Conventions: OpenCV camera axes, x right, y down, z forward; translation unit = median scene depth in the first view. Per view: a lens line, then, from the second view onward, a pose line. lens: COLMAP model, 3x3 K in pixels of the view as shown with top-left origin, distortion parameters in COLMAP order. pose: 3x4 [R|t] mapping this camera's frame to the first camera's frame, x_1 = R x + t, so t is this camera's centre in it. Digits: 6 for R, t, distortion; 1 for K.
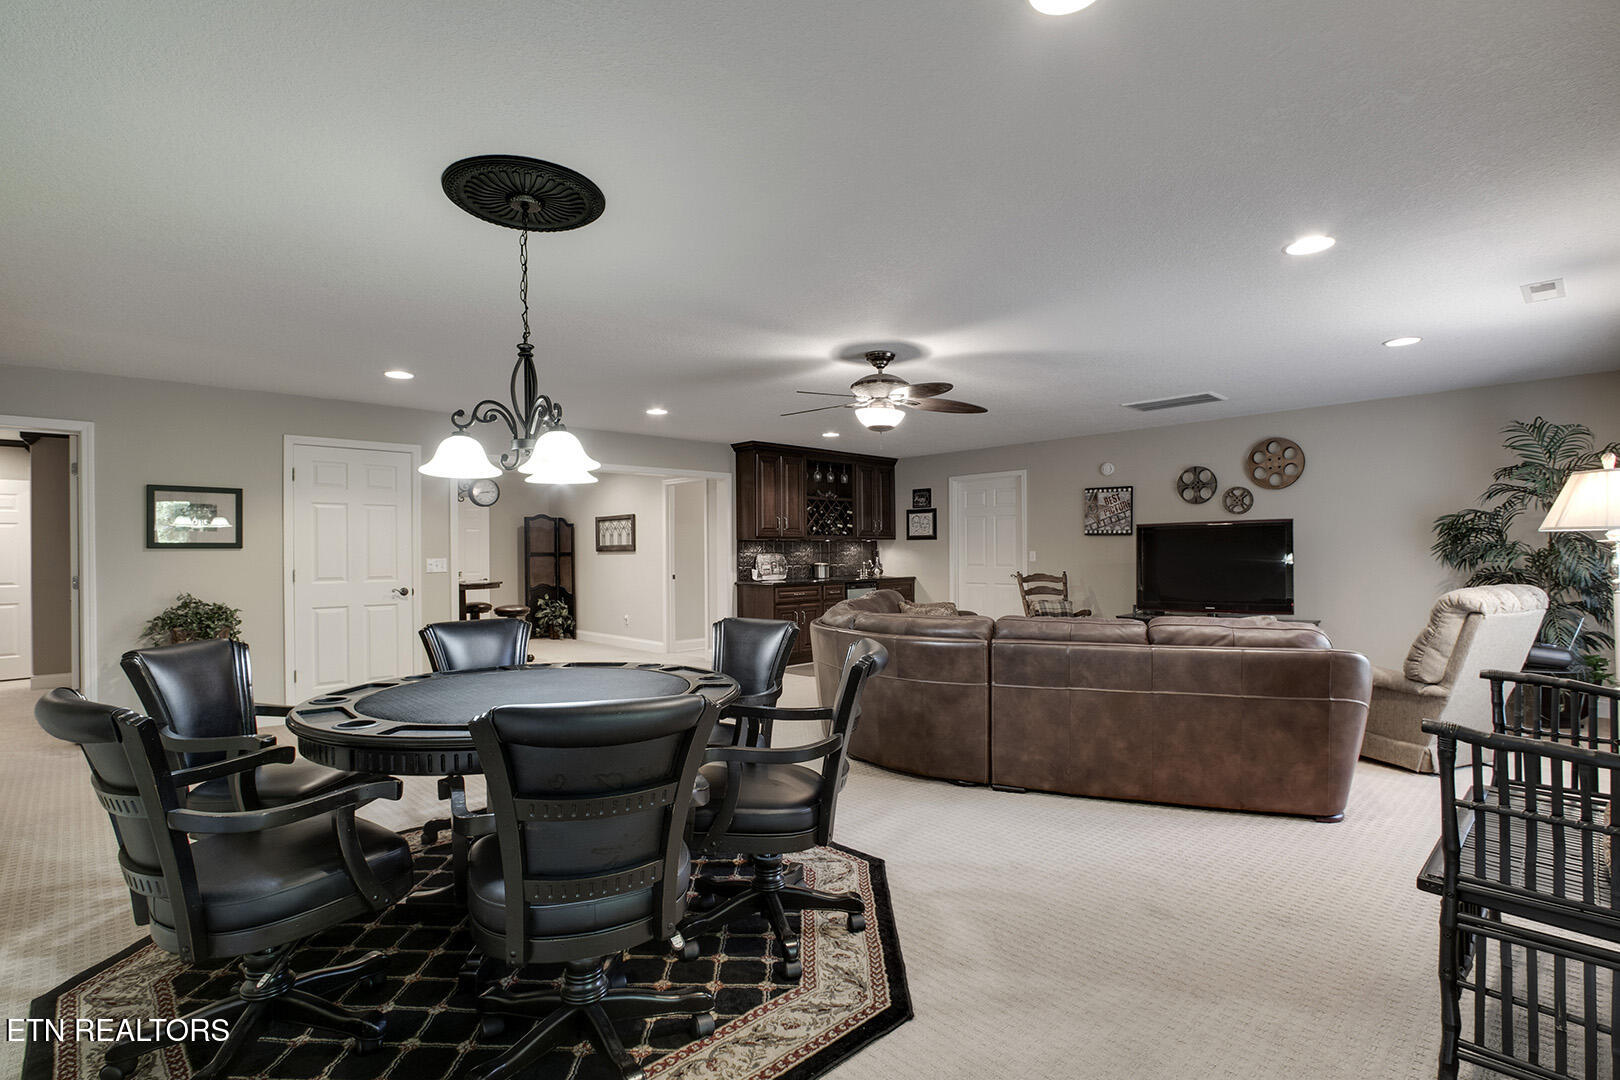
lens RADIAL K [[777.3, 0, 809.7], [0, 777.3, 545.0], [0, 0, 1]] dist [-0.016651, 0.000356]
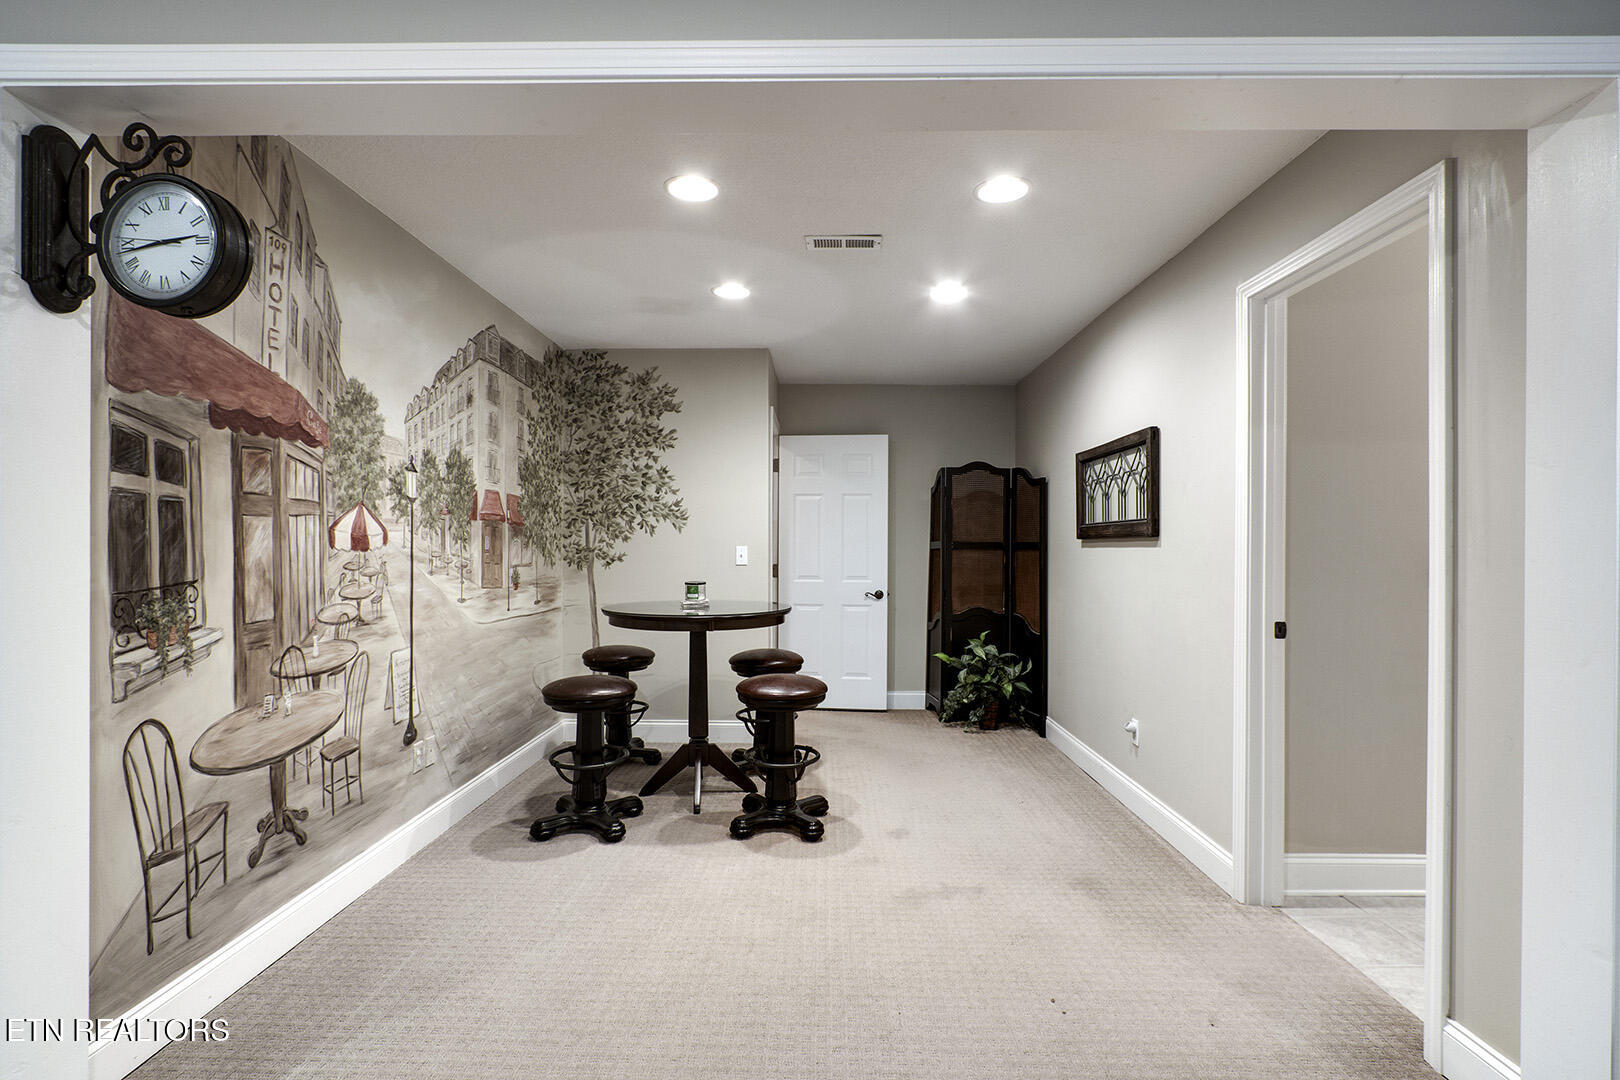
lens RADIAL K [[777.3, 0, 806.1], [0, 777.3, 545.8], [0, 0, 1]] dist [-0.016651, 0.000356]
pose [[0.709003, 0.007458, -0.705166, -0.089745], [0.002066, 0.999918, 0.012653, 0.006397], [0.705202, -0.010428, 0.708930, 0.611524]]
